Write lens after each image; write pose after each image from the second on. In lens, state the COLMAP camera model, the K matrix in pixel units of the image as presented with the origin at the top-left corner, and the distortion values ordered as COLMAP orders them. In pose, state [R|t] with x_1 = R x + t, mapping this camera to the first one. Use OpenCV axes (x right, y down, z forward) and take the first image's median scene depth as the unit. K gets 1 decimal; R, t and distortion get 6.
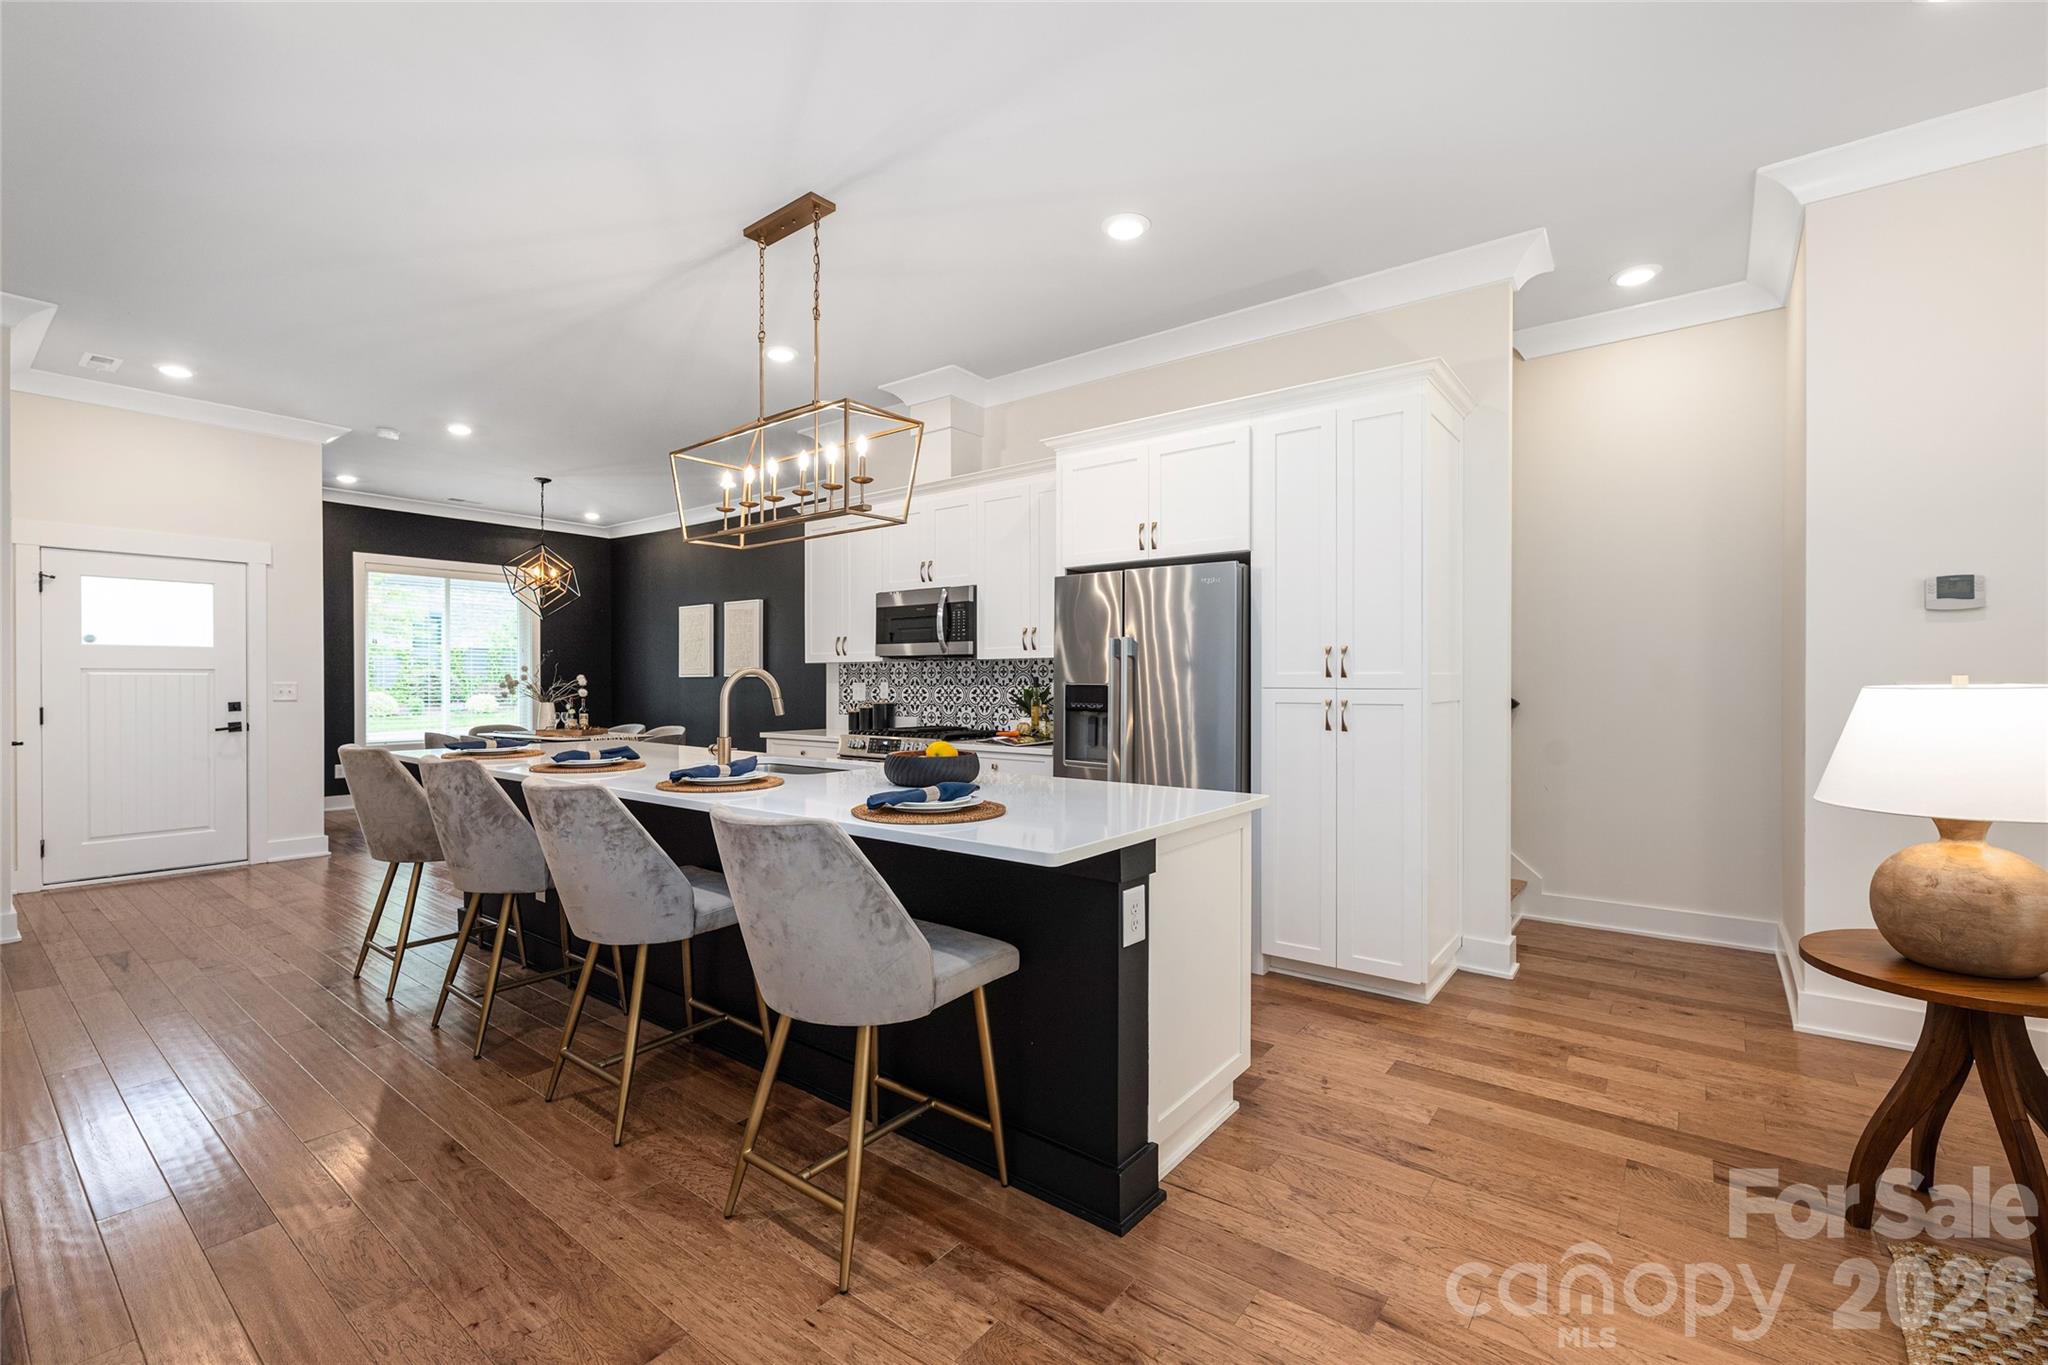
lens RADIAL K [[866.0, 0, 1024.0], [0, 866.0, 682.5], [0, 0, 1]] dist [-0.001431, 0.000054]
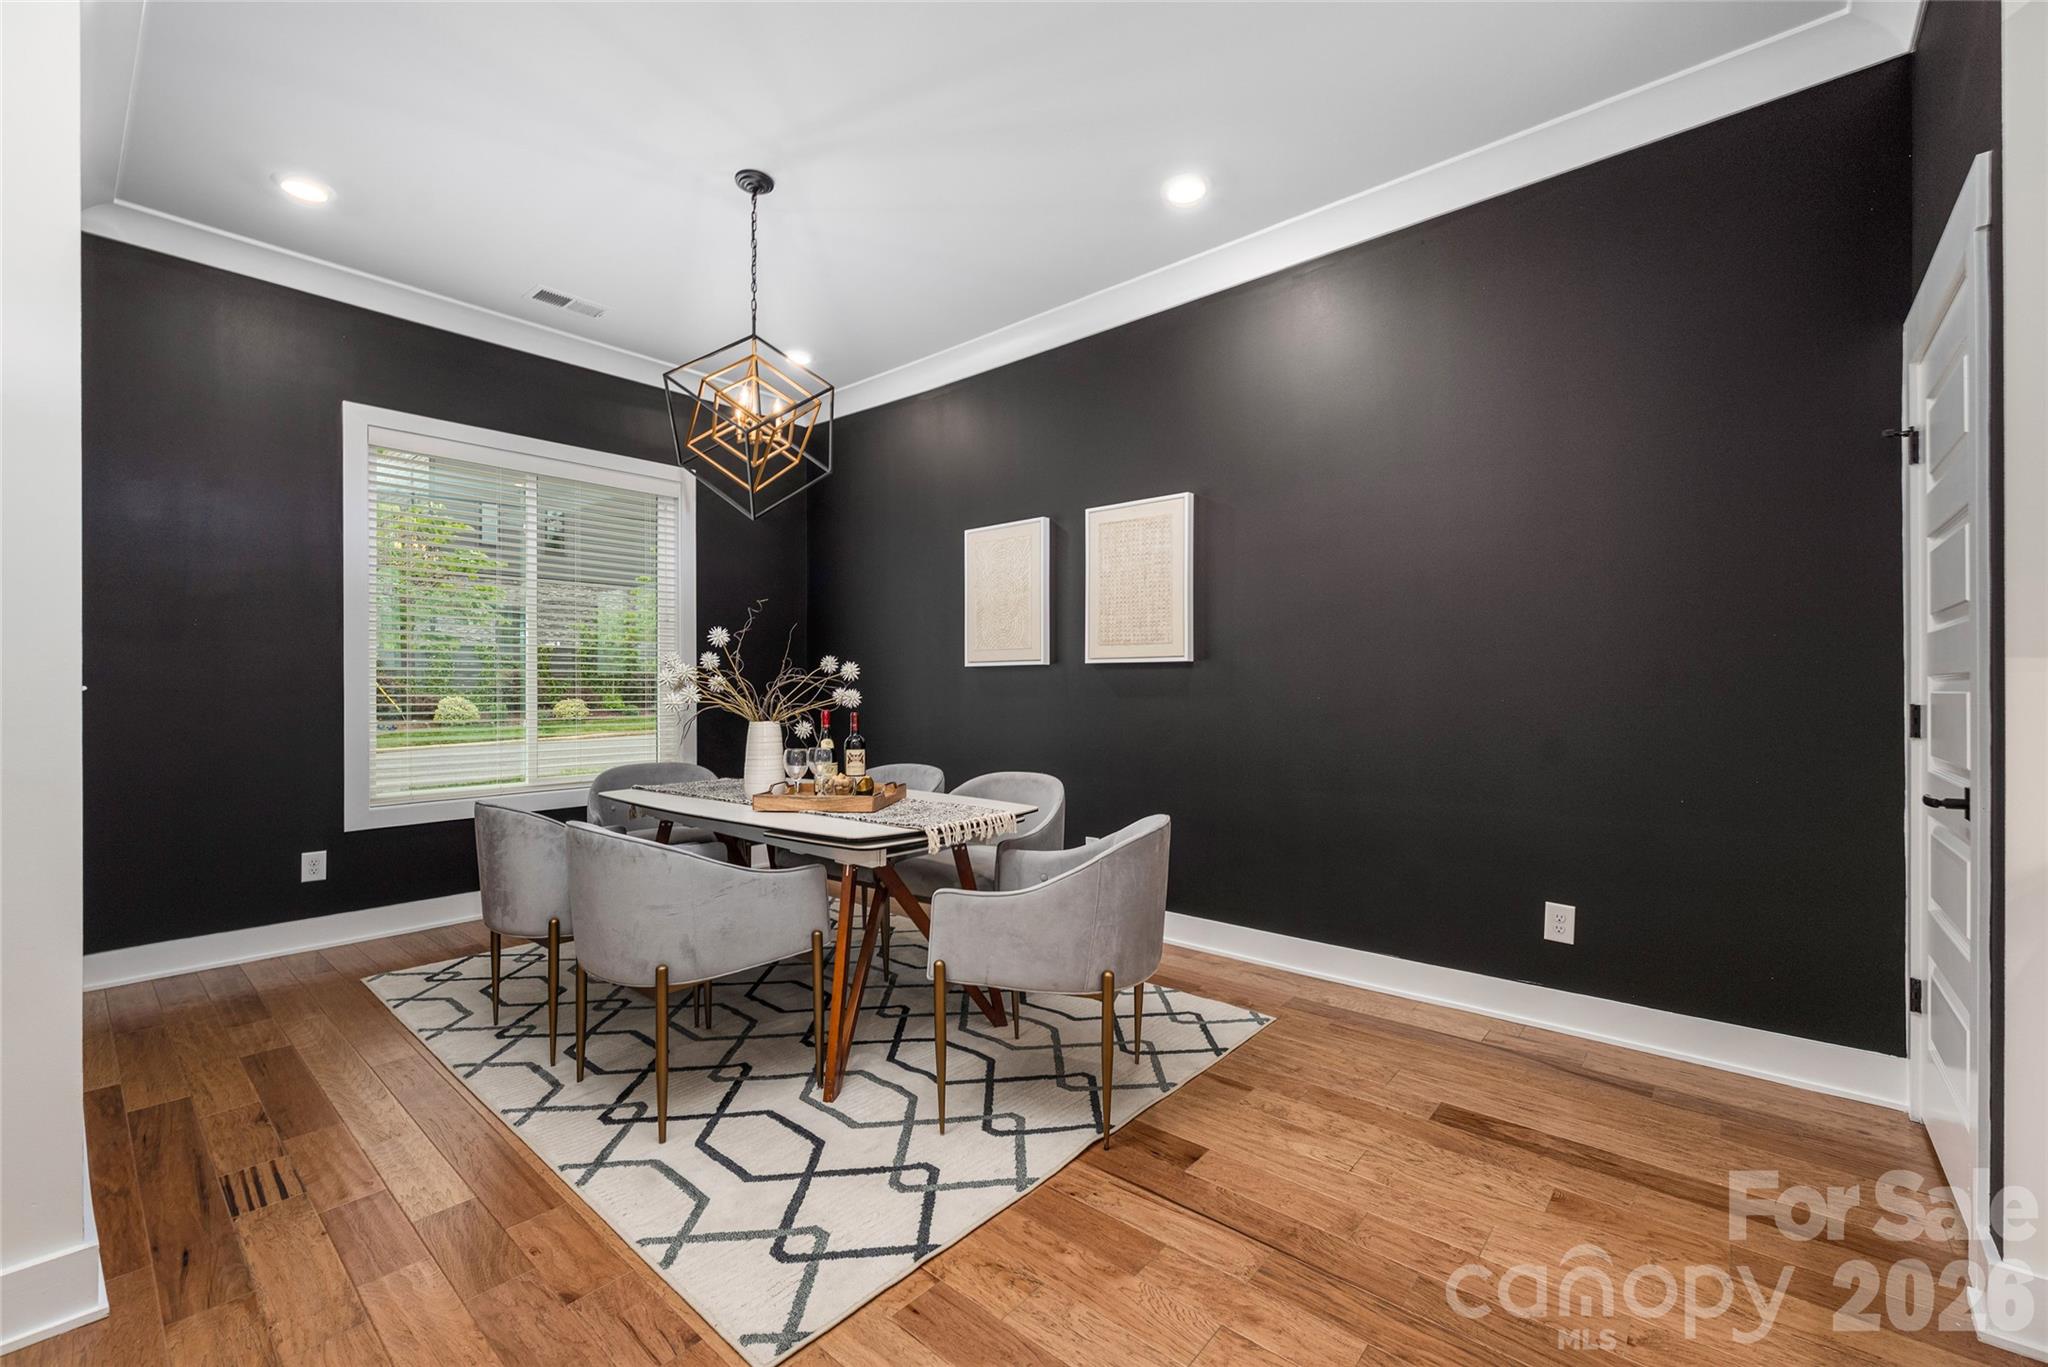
lens RADIAL K [[828.9, 0, 1024.0], [0, 828.9, 683.5], [0, 0, 1]] dist [0.000281, 0.000069]
pose [[0.998500, 0.001036, -0.054735, -0.587740], [-0.001309, 0.999987, -0.004944, 0.009781], [0.054729, 0.005008, 0.998489, 0.889151]]
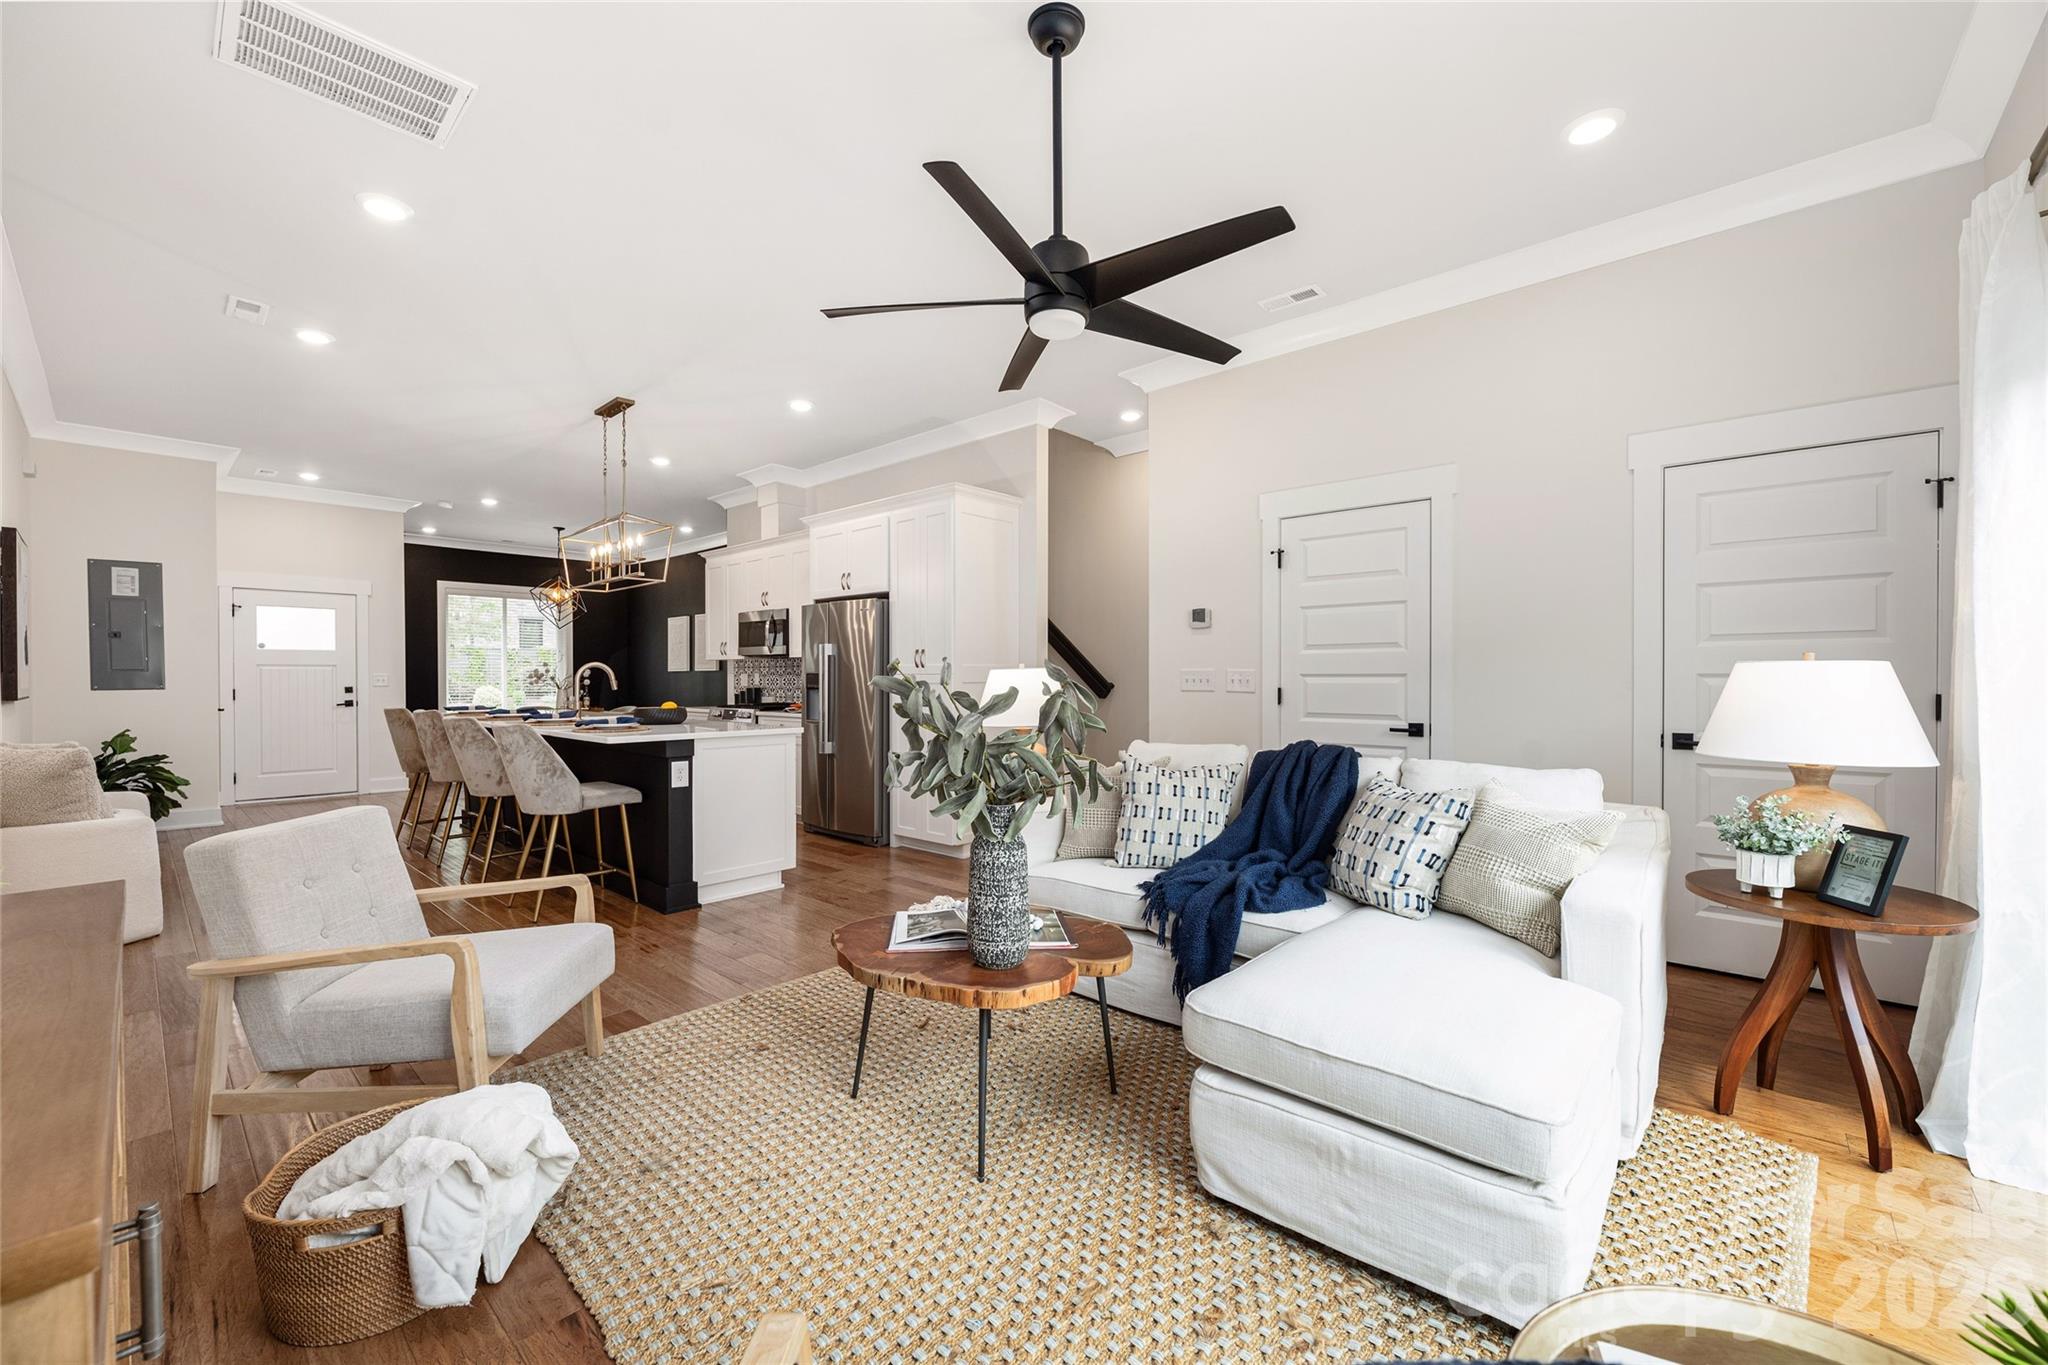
lens RADIAL K [[824.8, 0, 995.5], [0, 824.8, 683.3], [0, 0, 1]] dist [-0.001607, -0.000024]
pose [[0.994586, 0.000080, -0.103921, 0.399087], [0.000537, 0.999982, 0.005909, 0.009292], [0.103919, -0.005933, 0.994568, -0.348367]]
